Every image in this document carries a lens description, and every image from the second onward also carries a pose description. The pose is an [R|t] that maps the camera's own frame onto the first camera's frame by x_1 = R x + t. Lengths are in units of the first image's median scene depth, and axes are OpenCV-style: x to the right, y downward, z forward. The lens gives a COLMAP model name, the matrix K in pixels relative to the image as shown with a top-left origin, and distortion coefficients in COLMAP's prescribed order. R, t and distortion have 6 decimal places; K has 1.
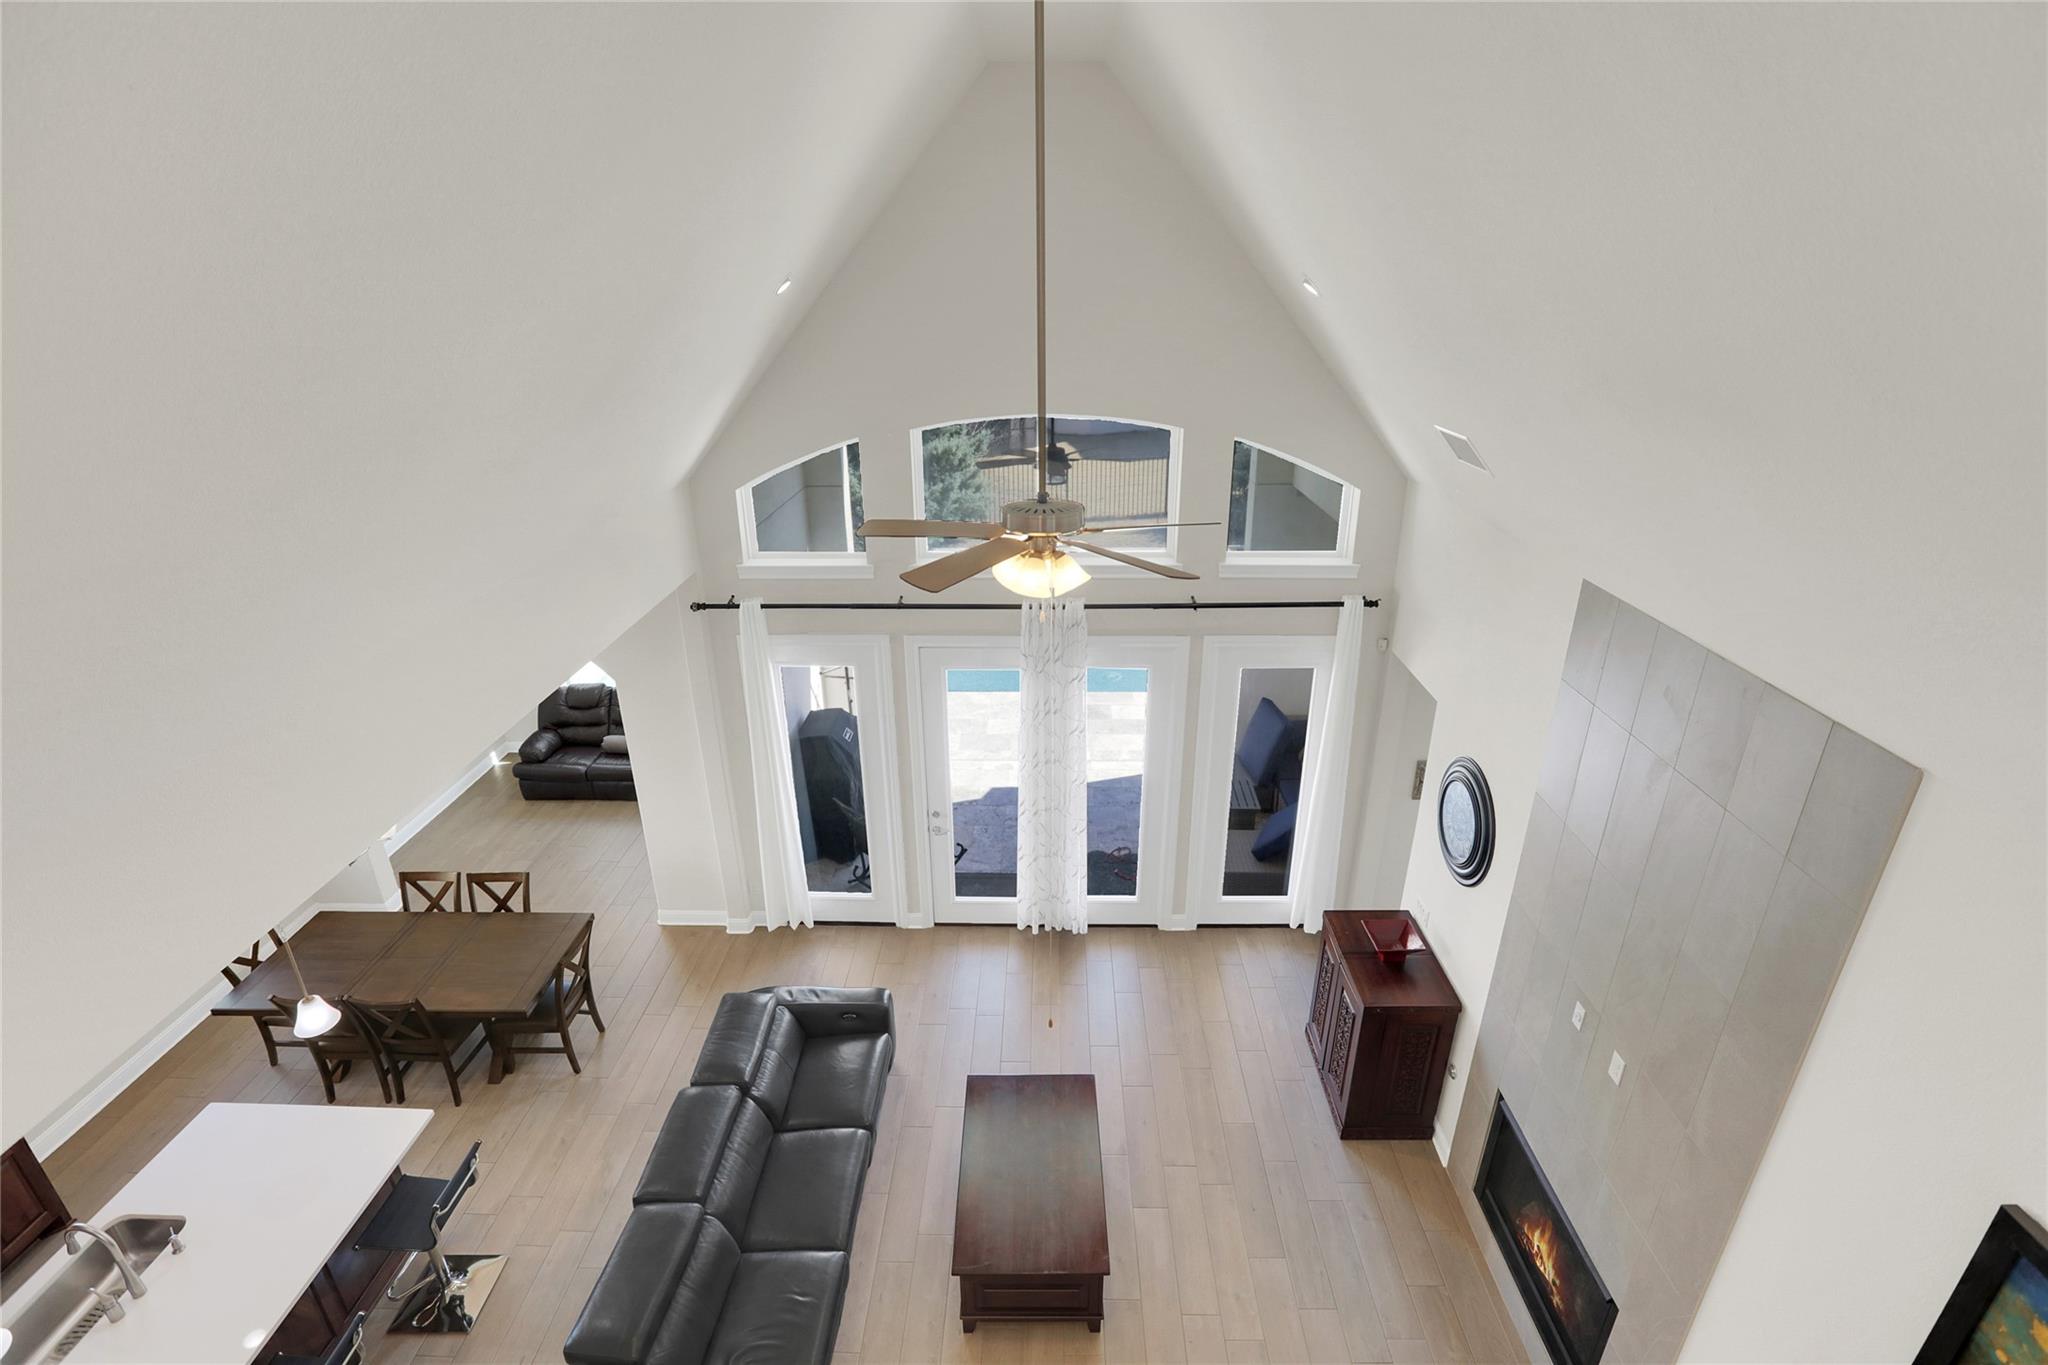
lens RADIAL K [[995.3, 0, 1024.0], [0, 995.3, 682.5], [0, 0, 1]] dist [-0.028595, 0.000004]
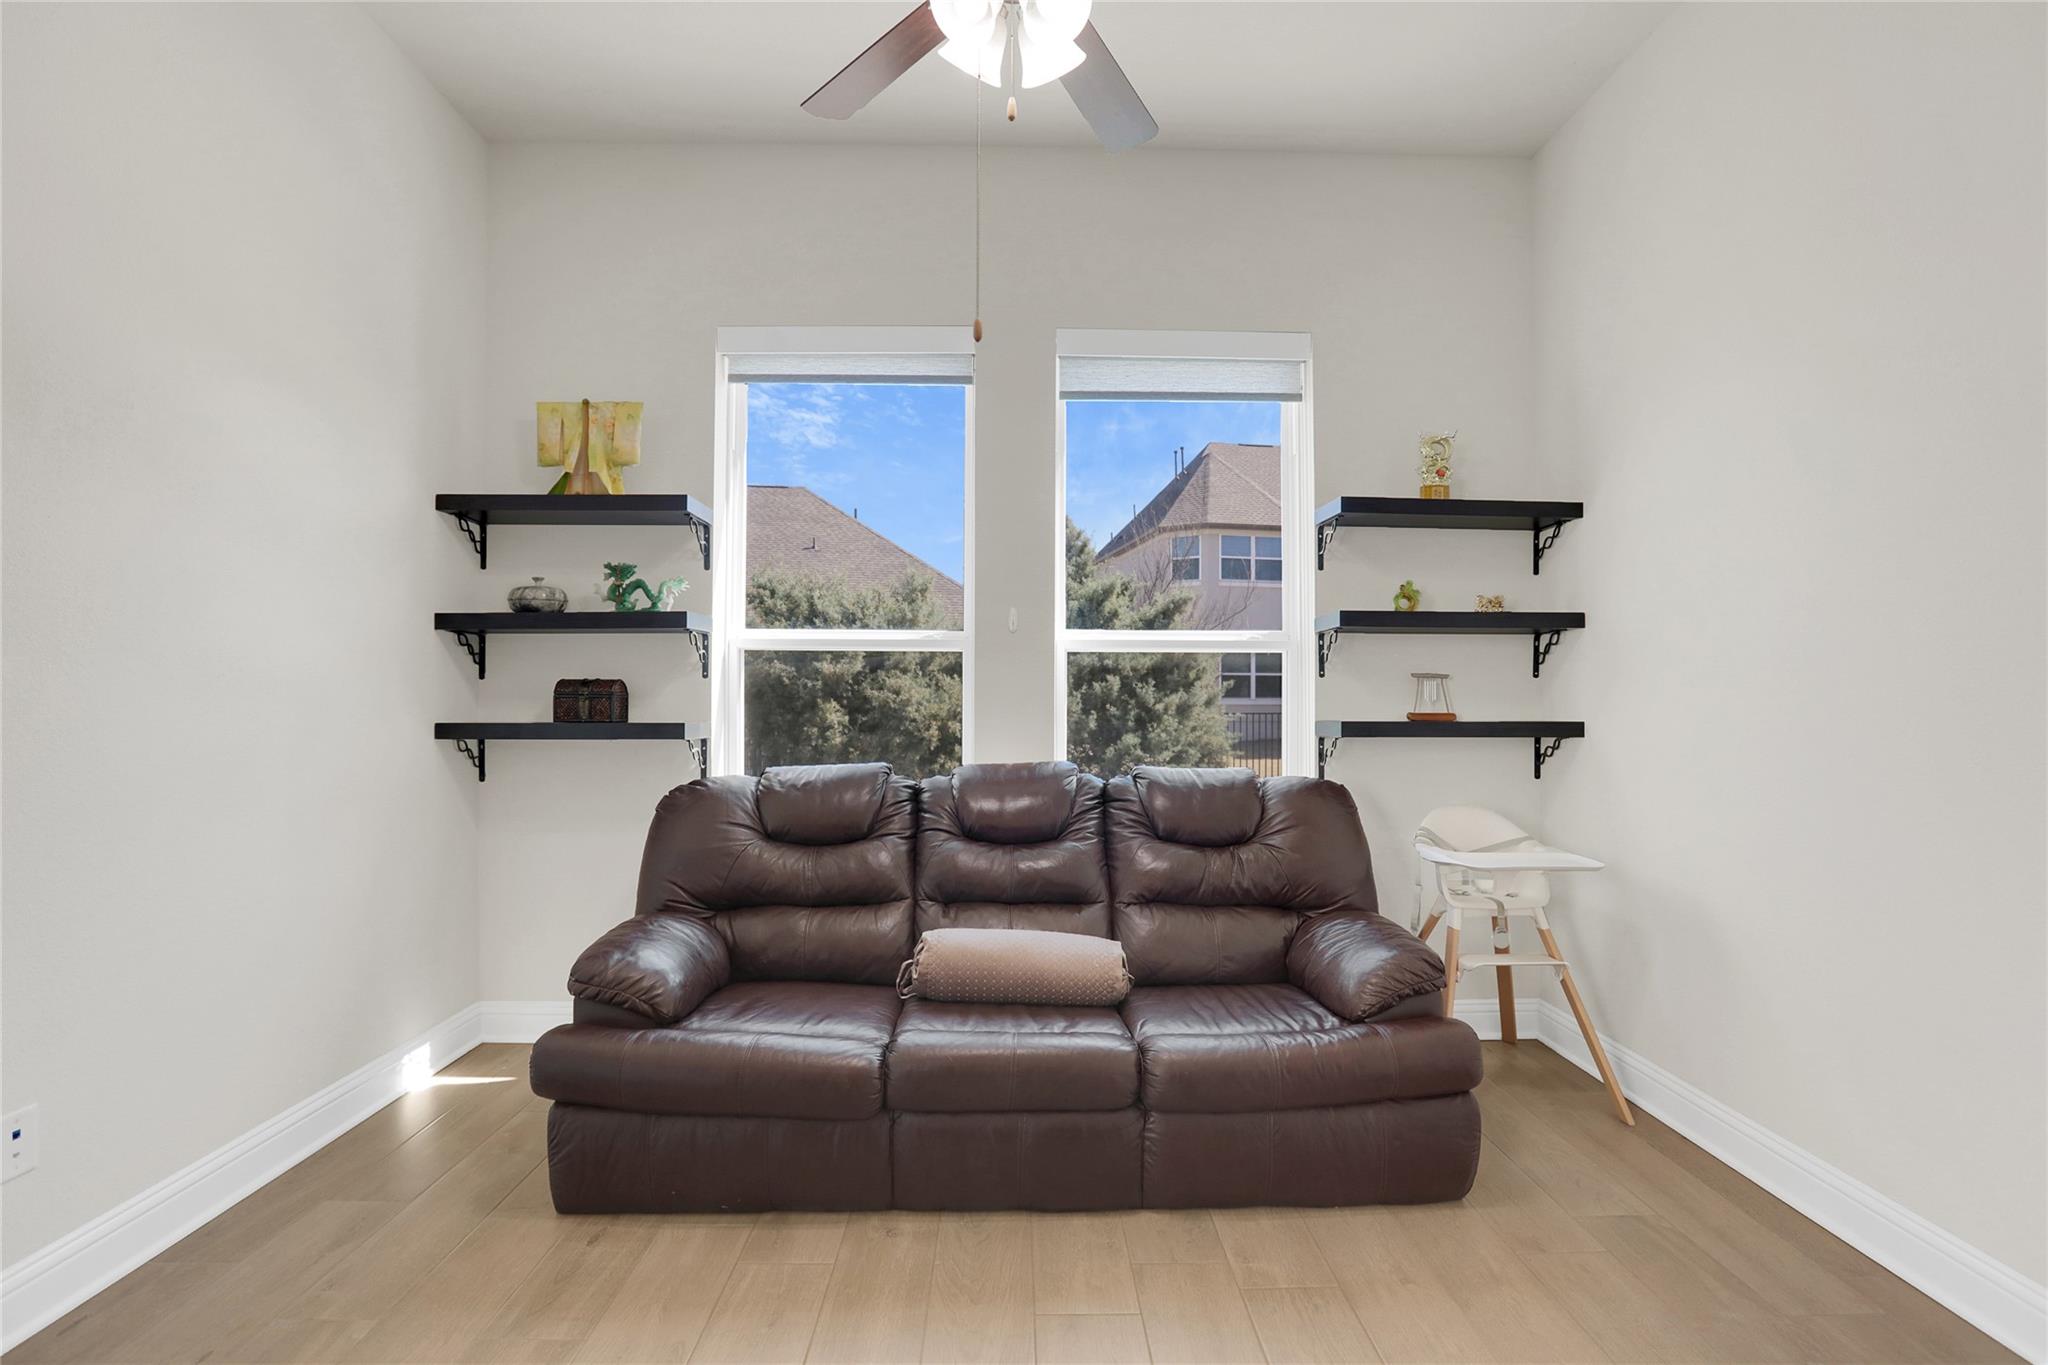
lens RADIAL K [[995.3, 0, 1024.0], [0, 995.3, 682.5], [0, 0, 1]] dist [-0.028595, 0.000004]
pose [[0.997792, 0.017404, 0.064088, -0.412666], [0.009999, 0.914677, -0.404063, 0.098293], [-0.065653, 0.403811, 0.912483, 0.741999]]
